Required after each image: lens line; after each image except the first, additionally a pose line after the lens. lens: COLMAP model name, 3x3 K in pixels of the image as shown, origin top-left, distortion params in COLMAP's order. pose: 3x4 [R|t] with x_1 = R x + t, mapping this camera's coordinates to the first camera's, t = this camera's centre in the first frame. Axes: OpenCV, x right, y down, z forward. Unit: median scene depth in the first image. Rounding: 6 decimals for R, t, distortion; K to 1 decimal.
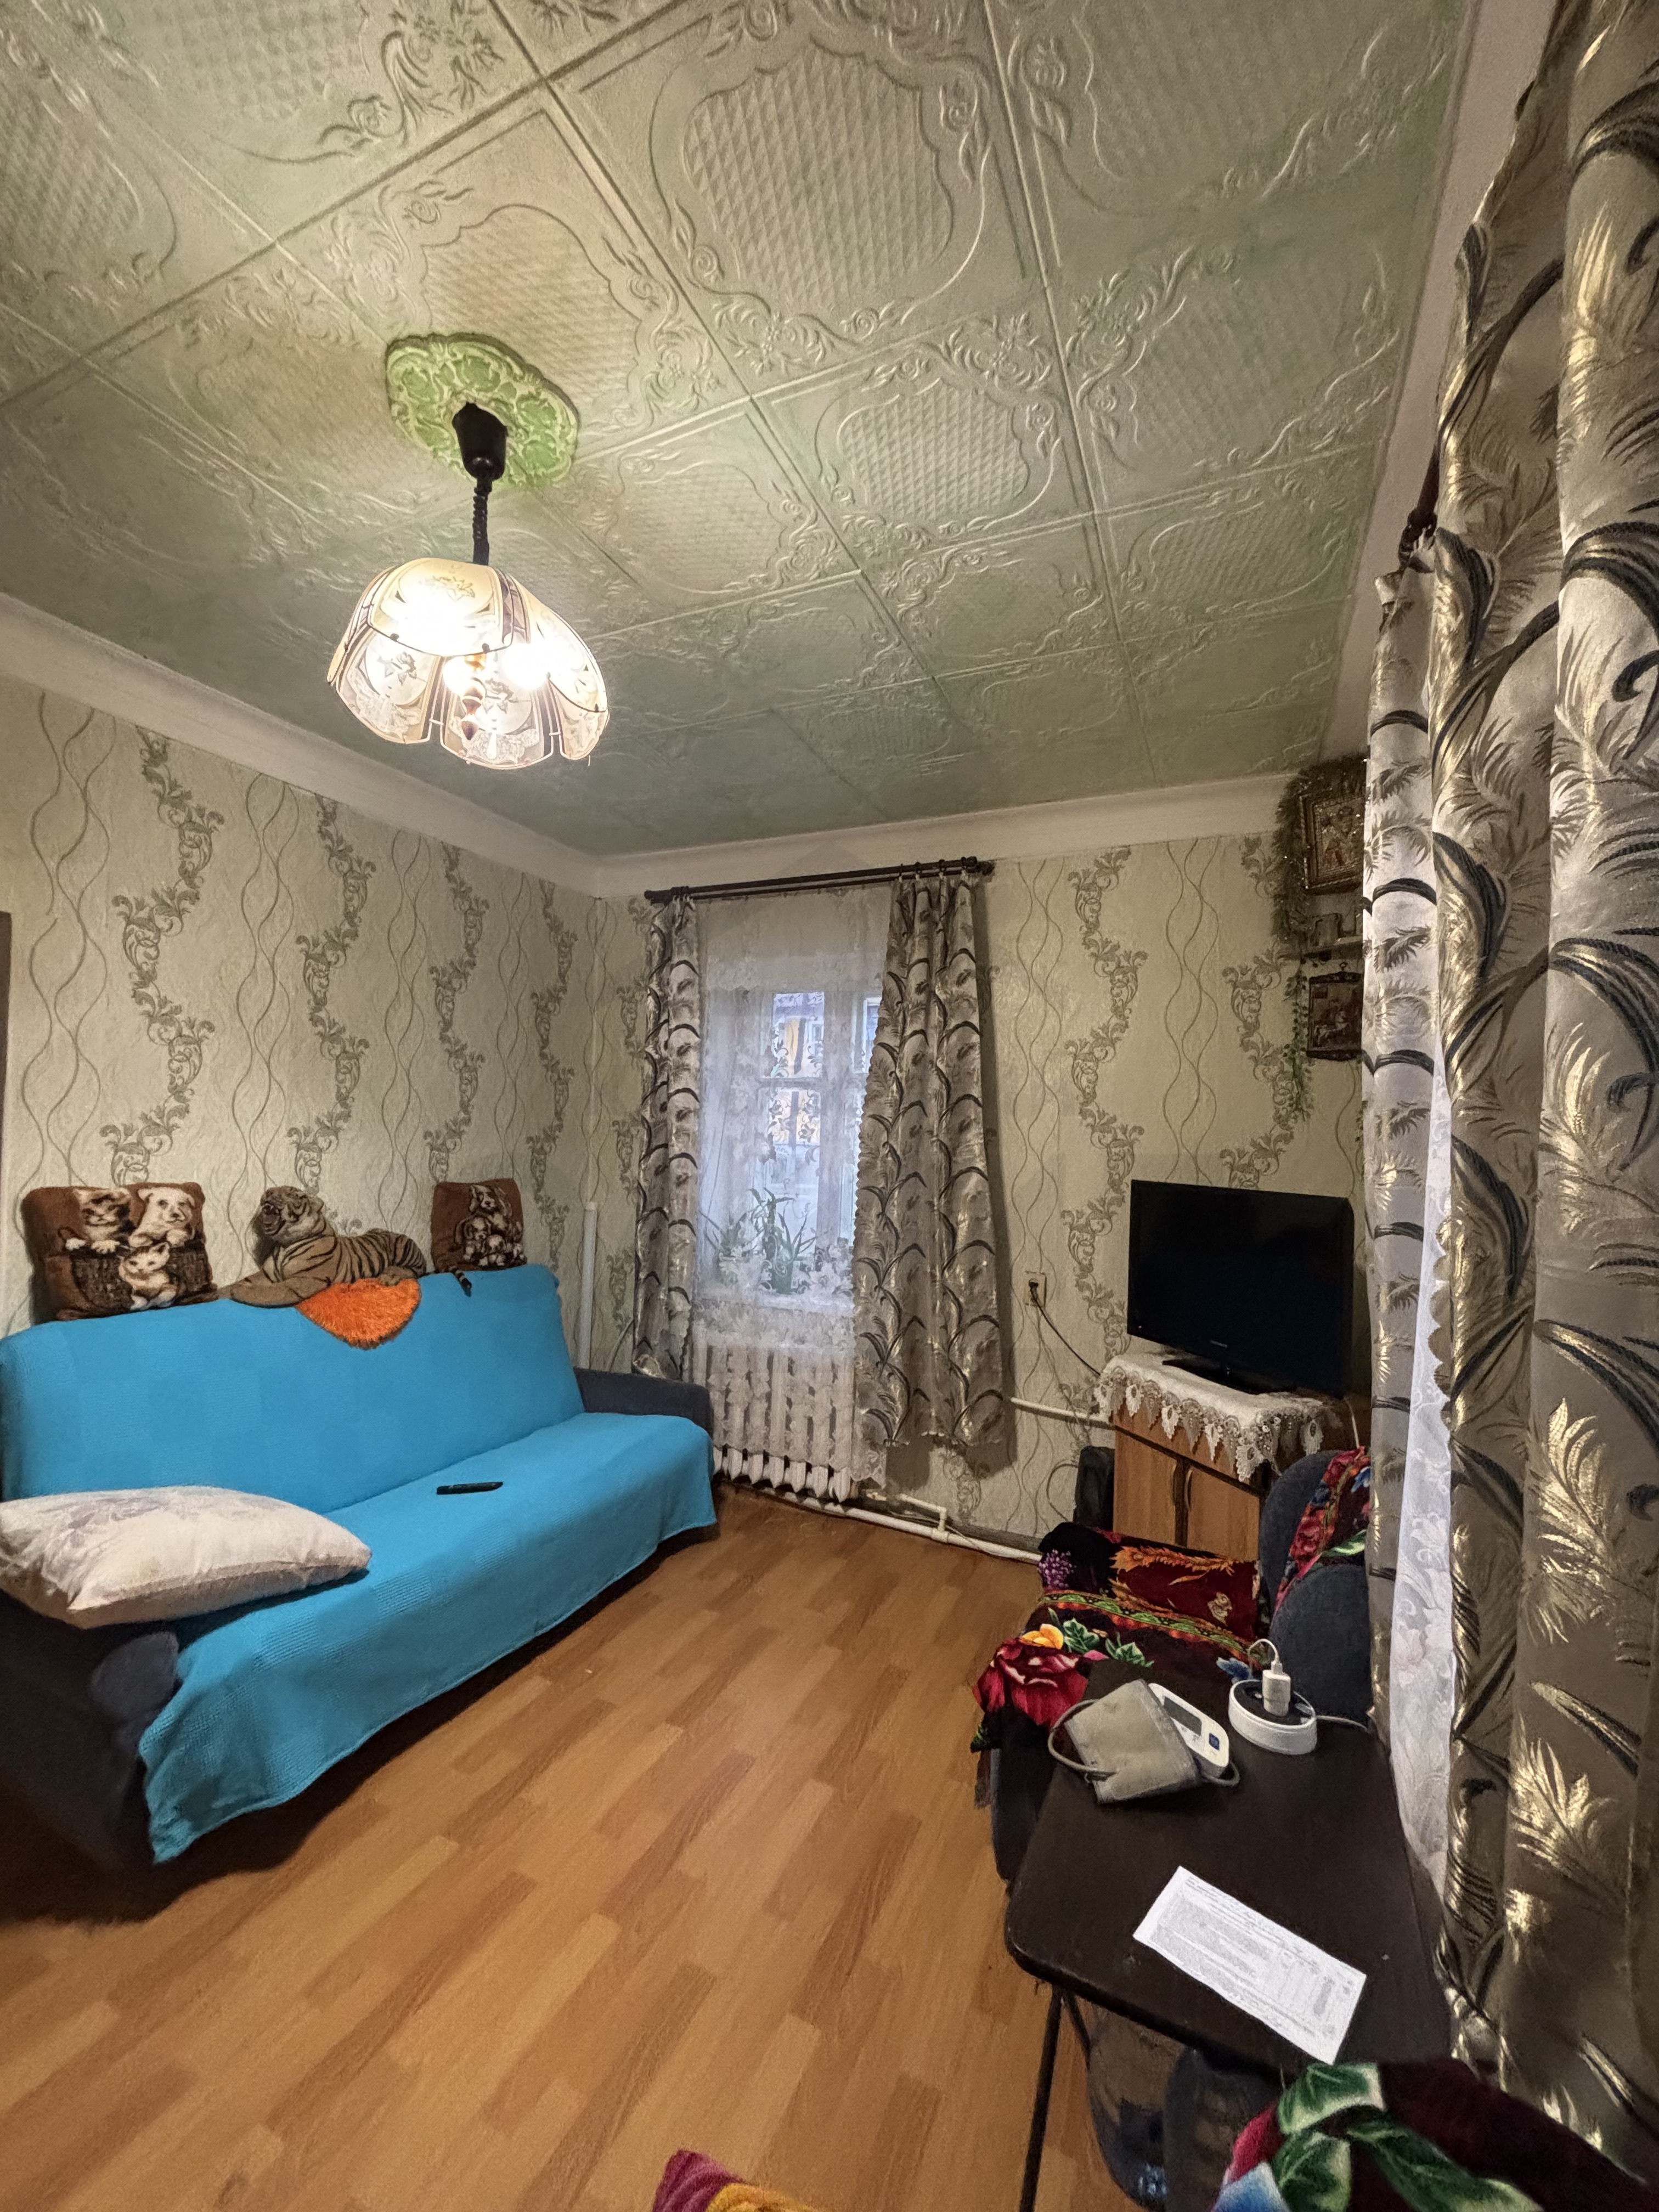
lens RADIAL K [[891.9, 0, 827.7], [0, 891.9, 1099.4], [0, 0, 1]] dist [0.000964, 0.000200]
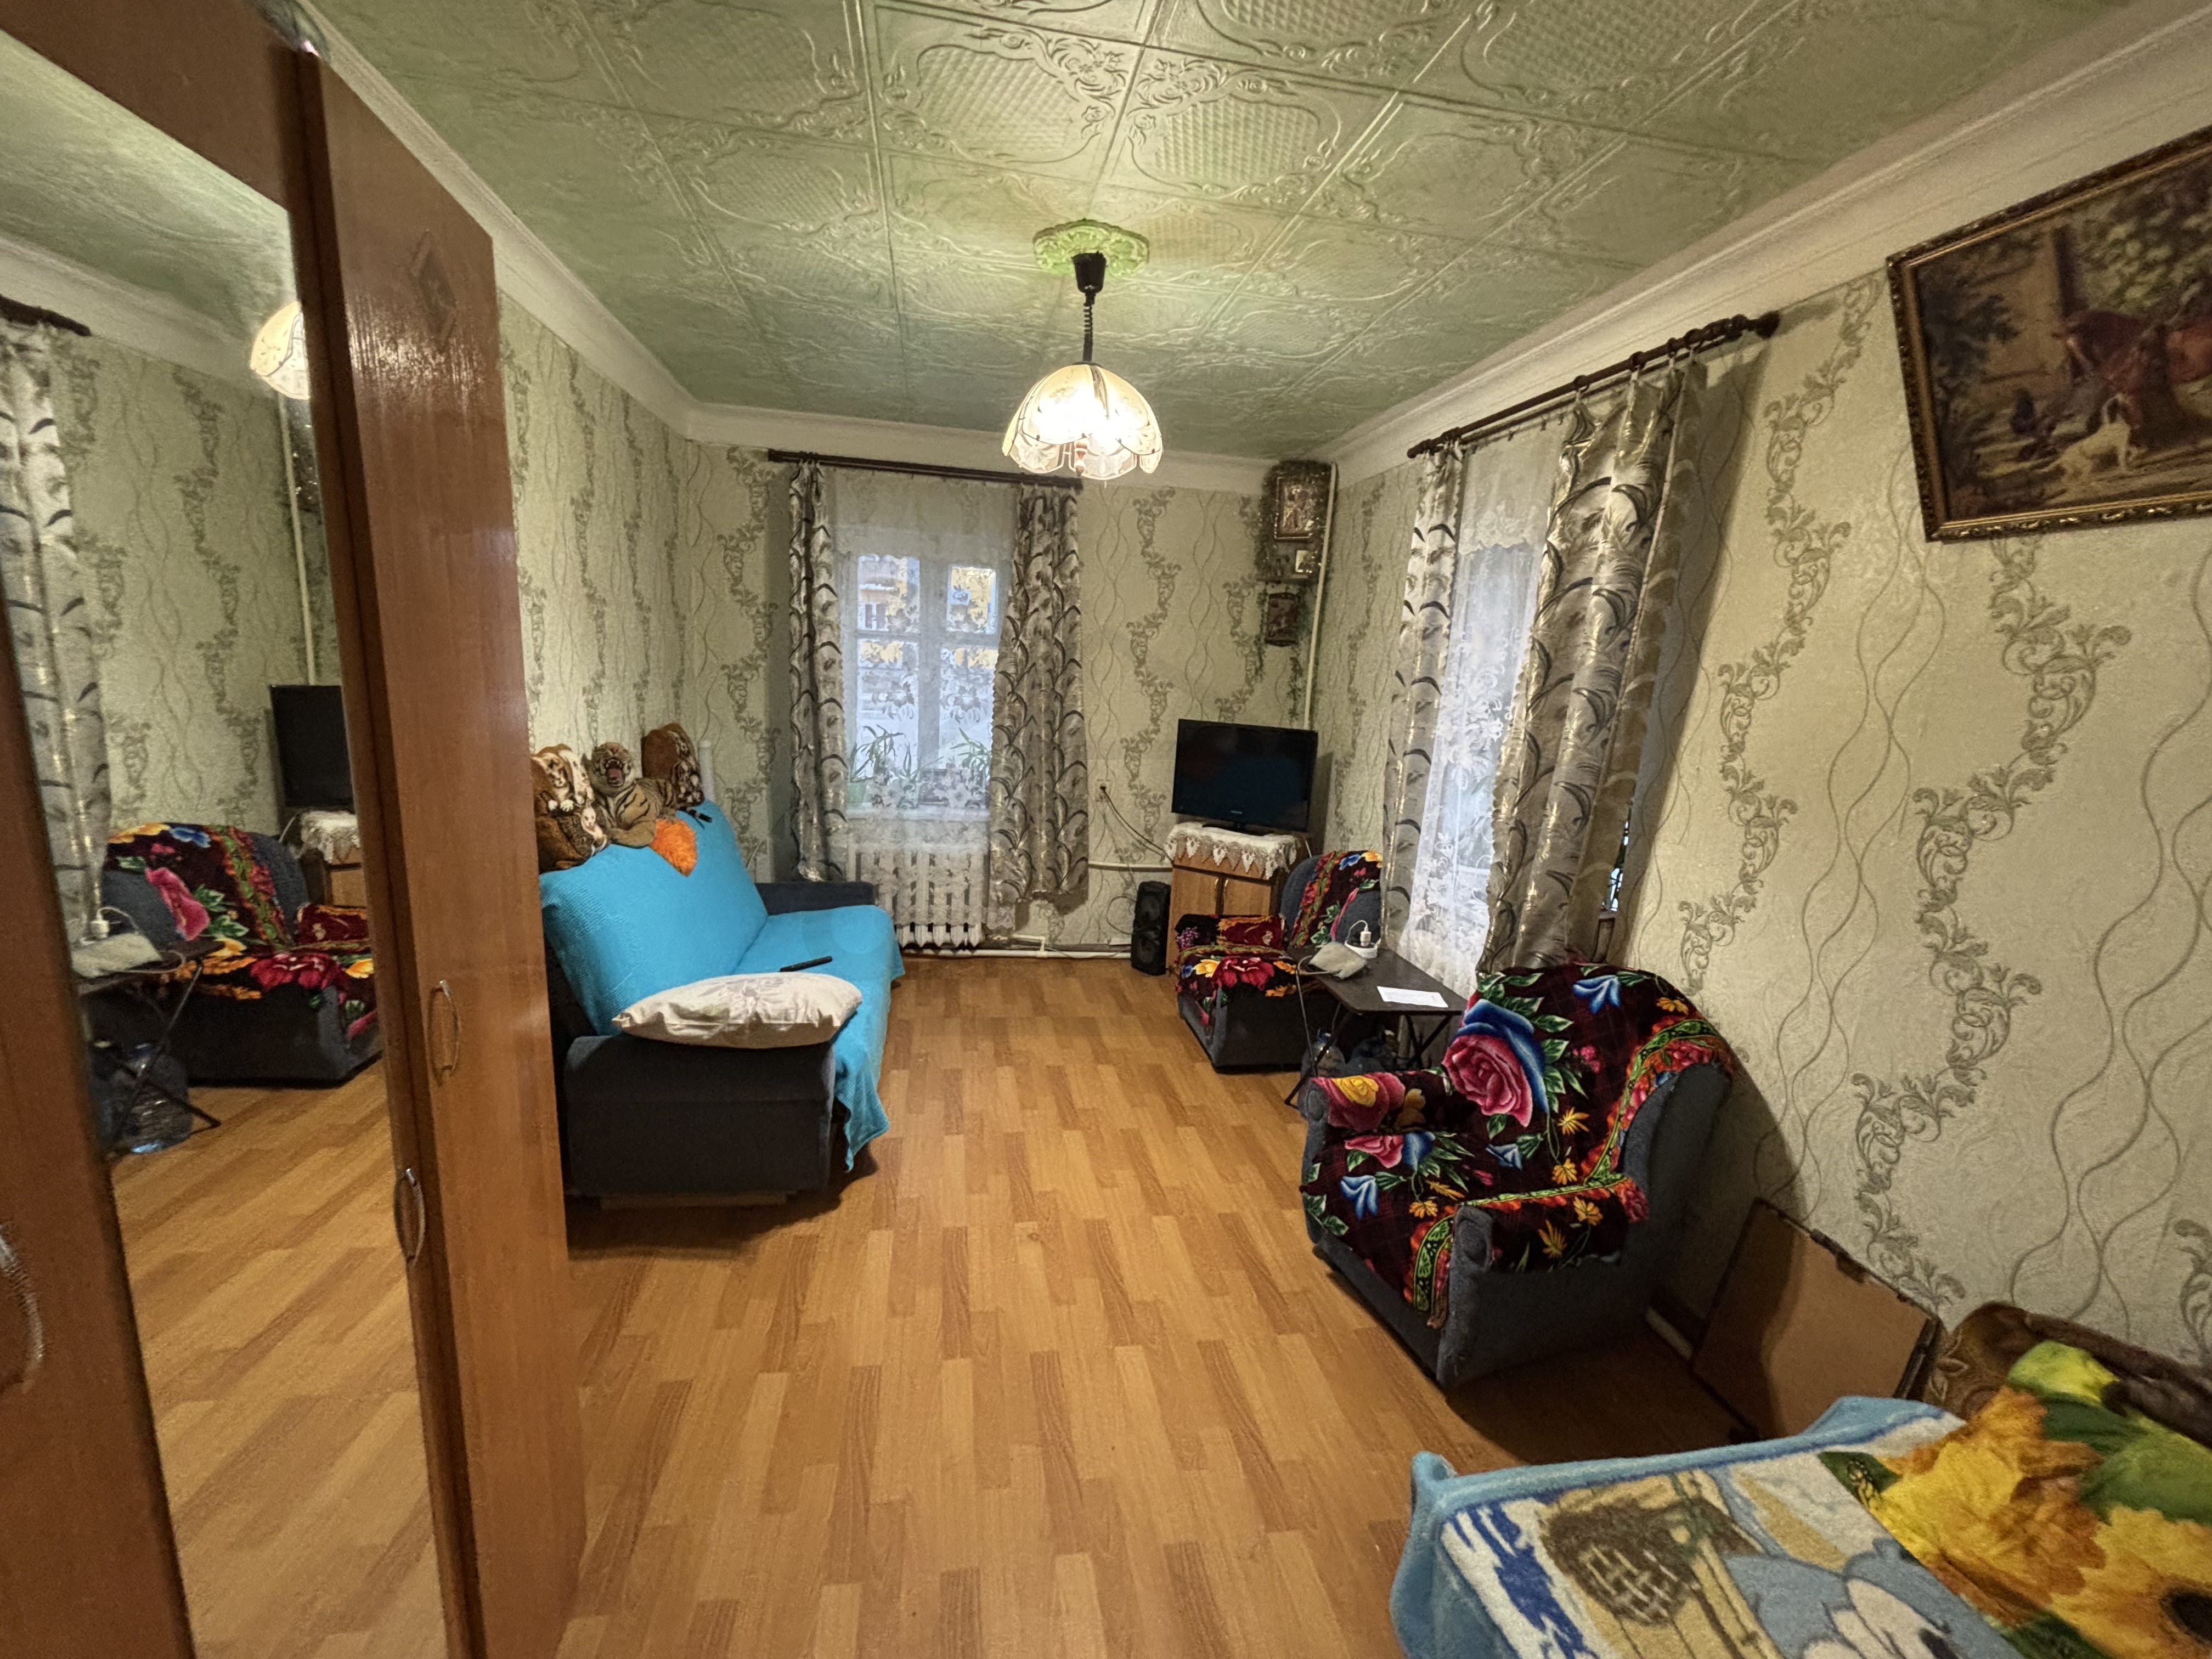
lens RADIAL K [[891.9, 0, 1092.5], [0, 891.9, 838.0], [0, 0, 1]] dist [0.000964, 0.000200]
pose [[0.818687, -0.097139, 0.565964, -0.647586], [-0.050954, 0.969412, 0.240091, -0.071116], [-0.571975, -0.225397, 0.788696, -0.200520]]
